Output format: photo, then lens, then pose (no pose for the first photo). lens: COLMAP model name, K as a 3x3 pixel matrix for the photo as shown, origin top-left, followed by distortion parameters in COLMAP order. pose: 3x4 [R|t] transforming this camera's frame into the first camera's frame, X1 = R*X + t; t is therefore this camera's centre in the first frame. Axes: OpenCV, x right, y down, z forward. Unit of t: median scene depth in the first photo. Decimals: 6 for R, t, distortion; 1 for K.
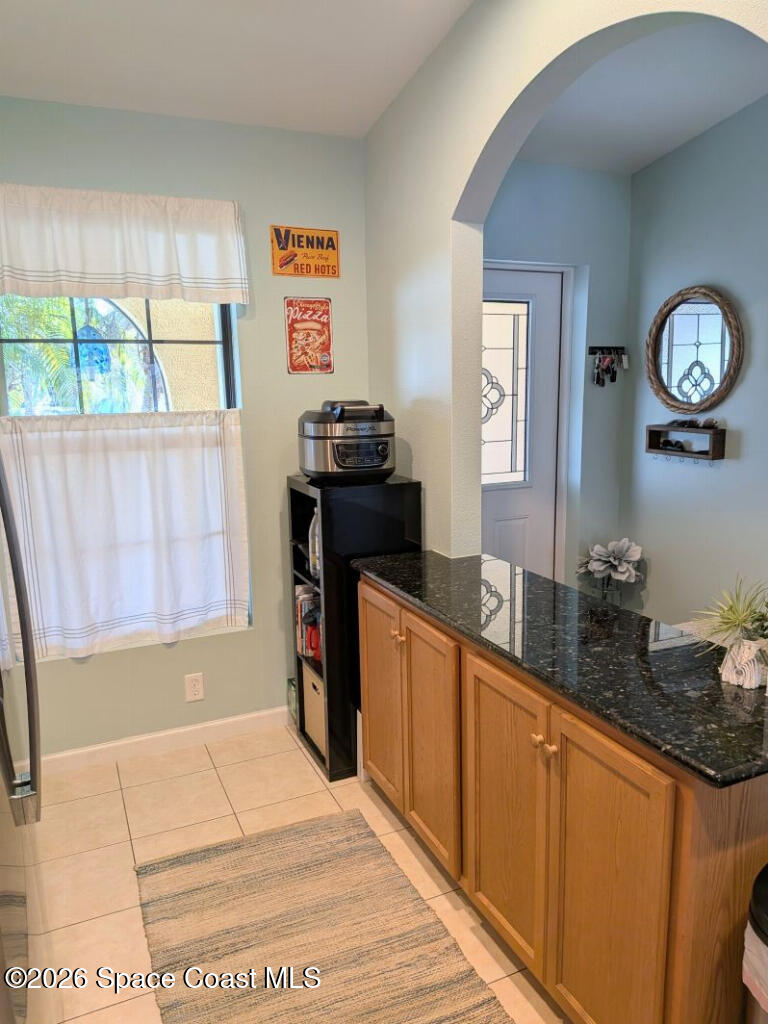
lens RADIAL K [[742.2, 0, 385.0], [0, 742.2, 528.6], [0, 0, 1]] dist [-0.000986, -0.002328]
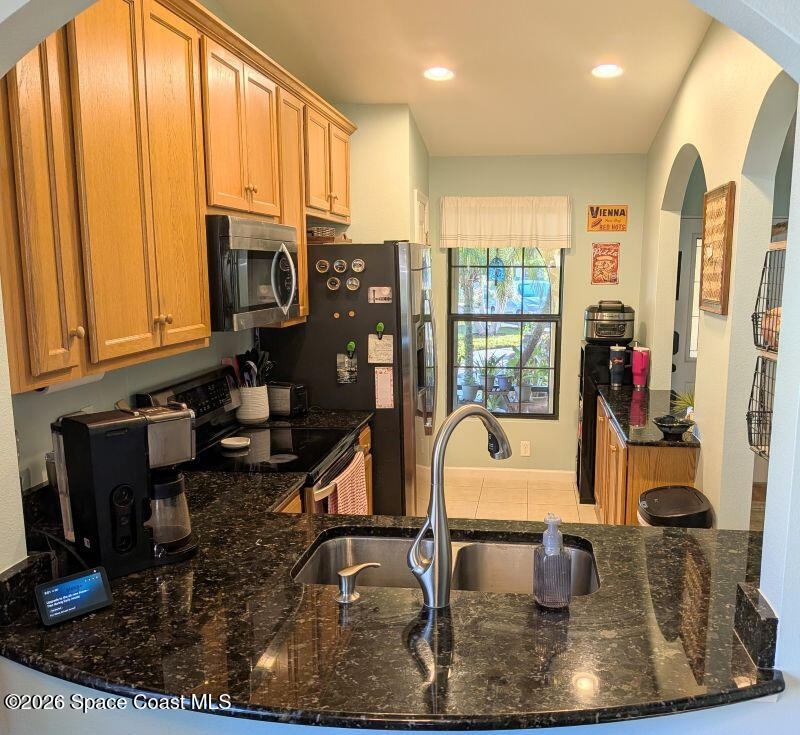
lens RADIAL K [[663.1, 0, 400.0], [0, 663.1, 367.5], [0, 0, 1]] dist [-0.000343, -0.000494]
pose [[0.816077, 0.092672, -0.570465, 0.440686], [-0.116736, 0.993147, -0.005660, 0.059178], [0.566031, 0.071213, 0.821303, -0.597638]]
